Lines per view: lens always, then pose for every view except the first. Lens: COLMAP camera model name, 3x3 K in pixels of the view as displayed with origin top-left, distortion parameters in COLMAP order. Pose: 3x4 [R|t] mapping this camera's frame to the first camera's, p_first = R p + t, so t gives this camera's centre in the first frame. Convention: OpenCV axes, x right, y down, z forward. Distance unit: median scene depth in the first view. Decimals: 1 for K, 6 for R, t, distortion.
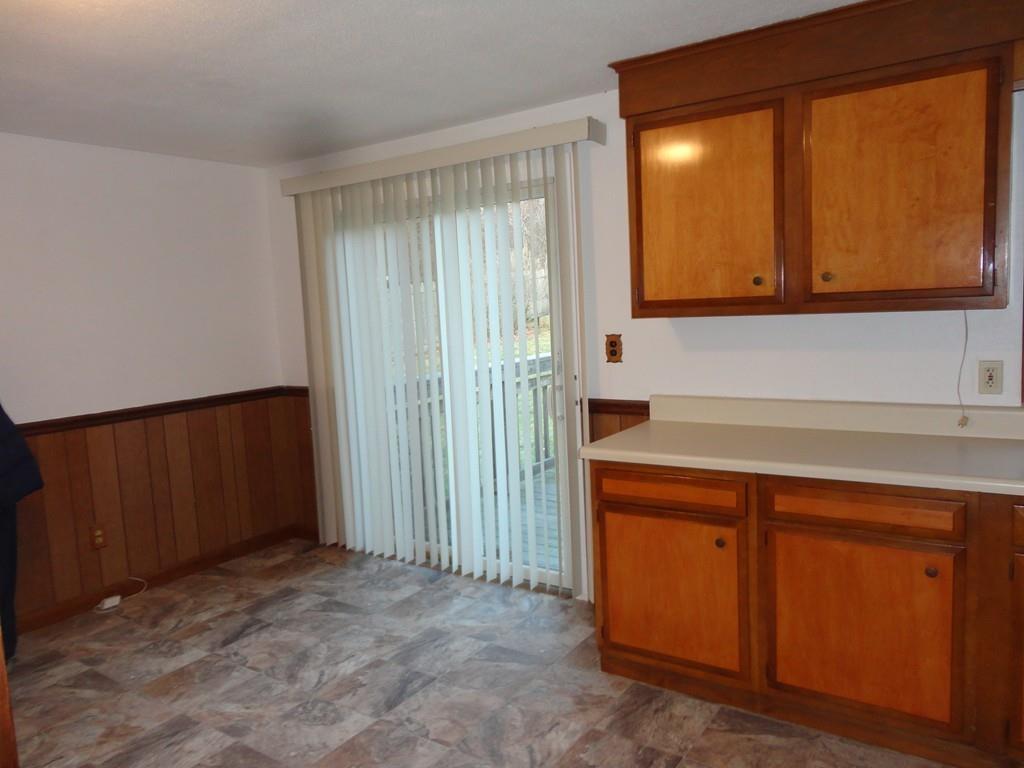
lens RADIAL K [[736.2, 0, 505.5], [0, 736.2, 382.1], [0, 0, 1]] dist [0.031637, -0.033444]
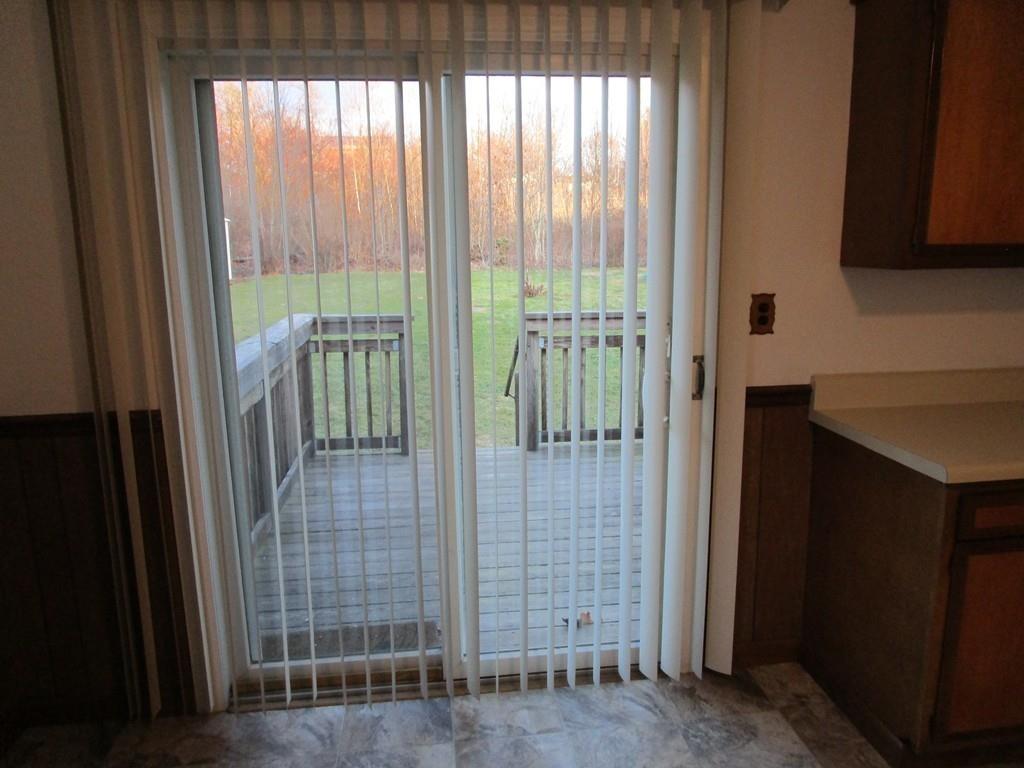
lens RADIAL K [[736.2, 0, 504.3], [0, 736.2, 387.4], [0, 0, 1]] dist [0.031637, -0.033444]
pose [[0.742060, -0.087592, 0.664586, -0.623871], [0.050345, 0.995908, 0.075046, -0.050818], [-0.668440, -0.022230, 0.743434, 0.790280]]
